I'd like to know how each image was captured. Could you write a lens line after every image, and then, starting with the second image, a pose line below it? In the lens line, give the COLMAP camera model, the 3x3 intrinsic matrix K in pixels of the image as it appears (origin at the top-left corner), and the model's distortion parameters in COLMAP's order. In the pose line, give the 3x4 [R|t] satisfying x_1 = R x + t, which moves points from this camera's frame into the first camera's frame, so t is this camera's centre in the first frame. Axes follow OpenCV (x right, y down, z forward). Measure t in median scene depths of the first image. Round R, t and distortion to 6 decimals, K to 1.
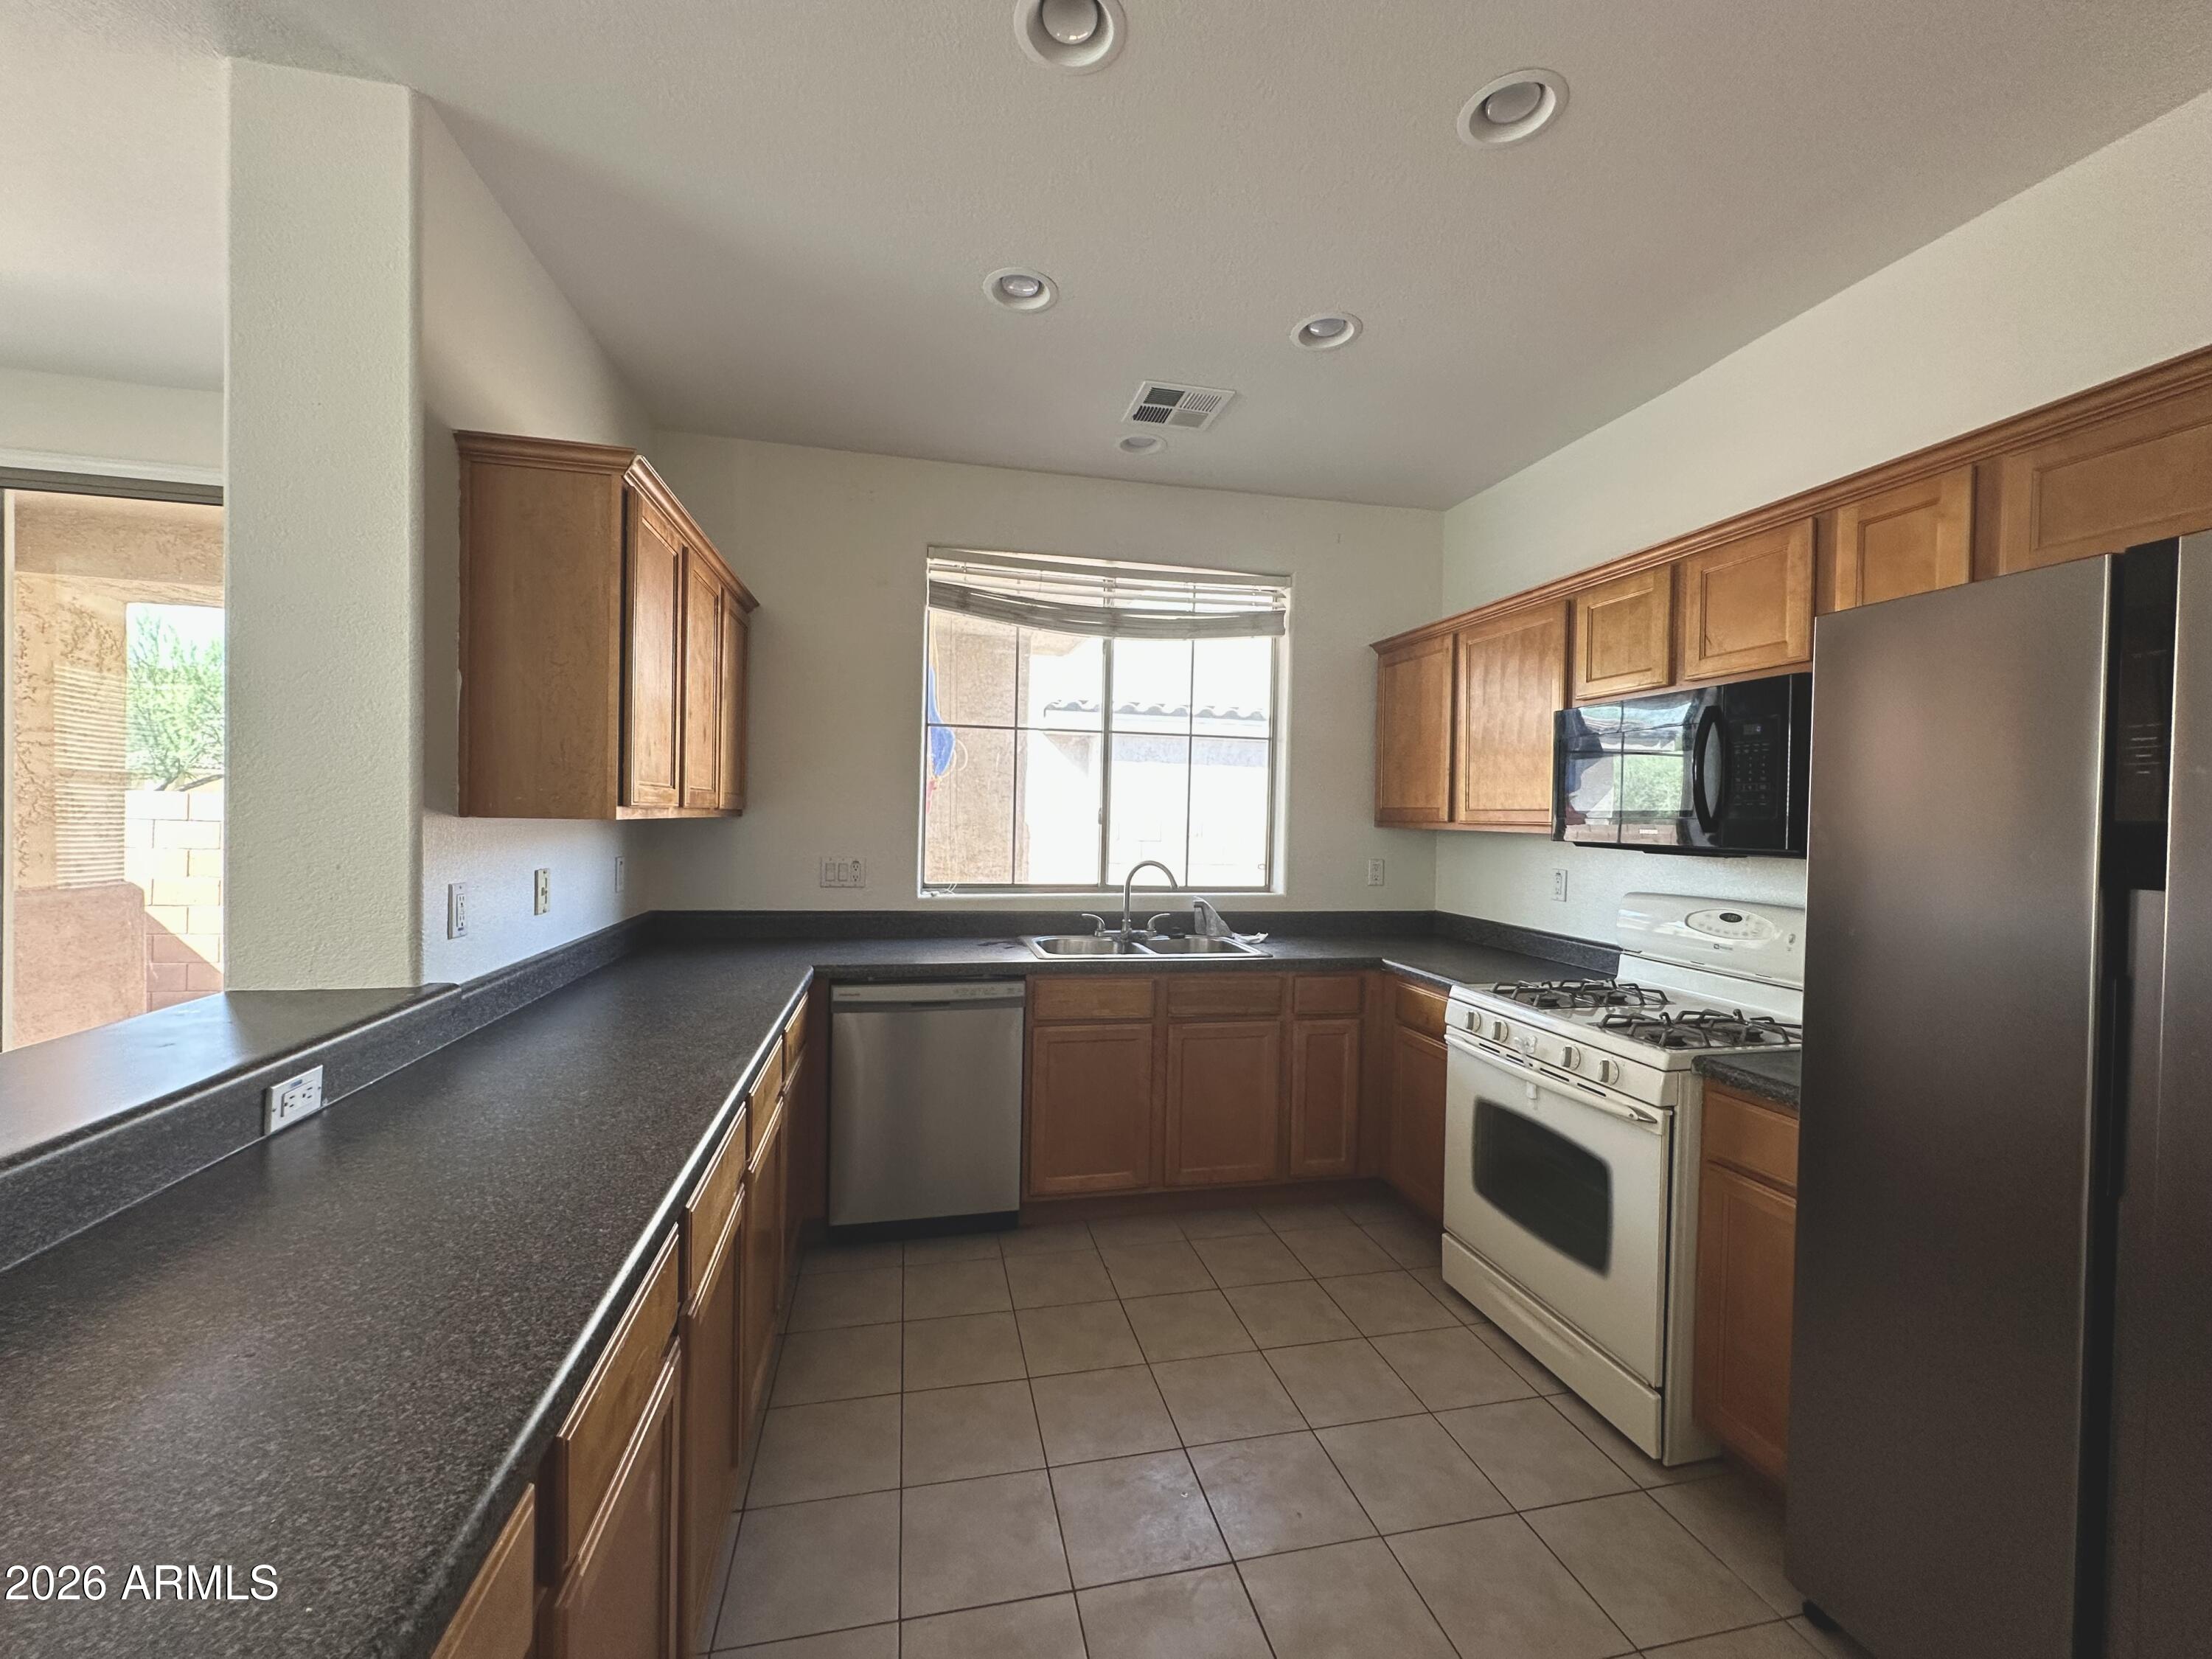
lens RADIAL K [[882.6, 0, 1105.5], [0, 882.6, 824.8], [0, 0, 1]] dist [0.013687, 0.000174]
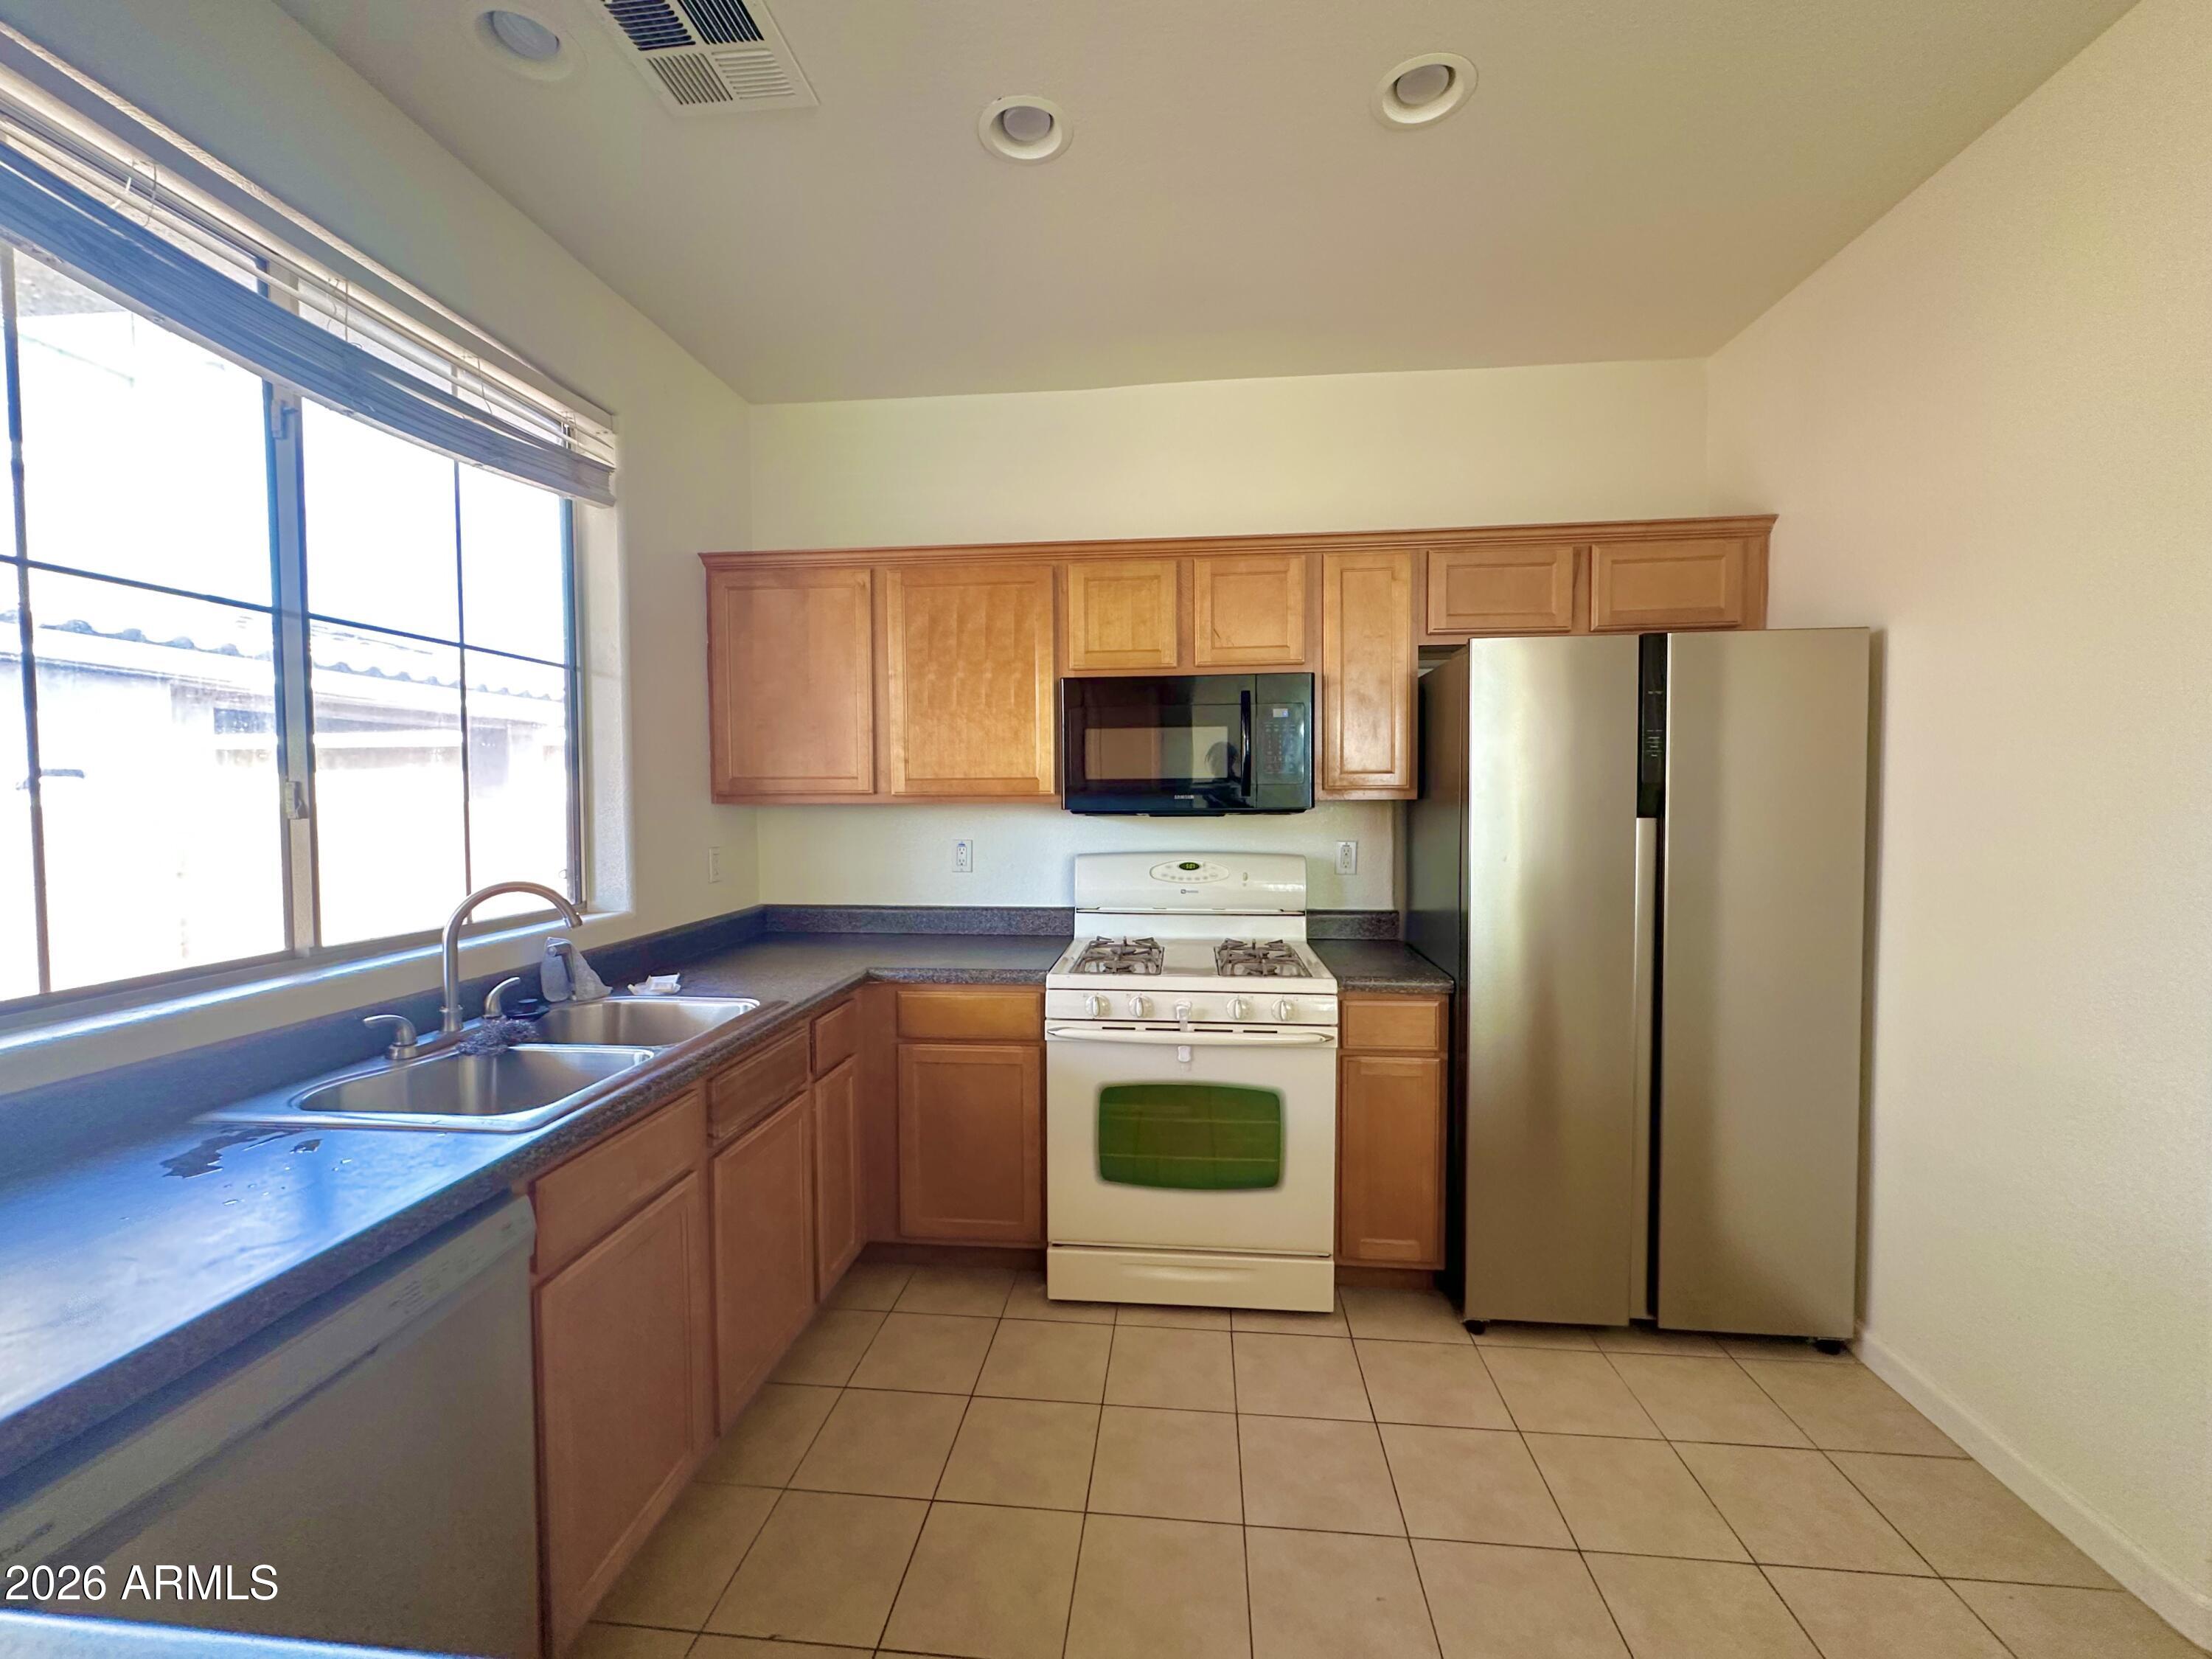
lens RADIAL K [[882.6, 0, 1105.5], [0, 882.6, 834.0], [0, 0, 1]] dist [0.013687, 0.000174]
pose [[0.316791, -0.063316, 0.946380, -0.405158], [0.020332, 0.997993, 0.059963, -0.012555], [-0.948277, 0.000246, 0.317443, 0.627392]]
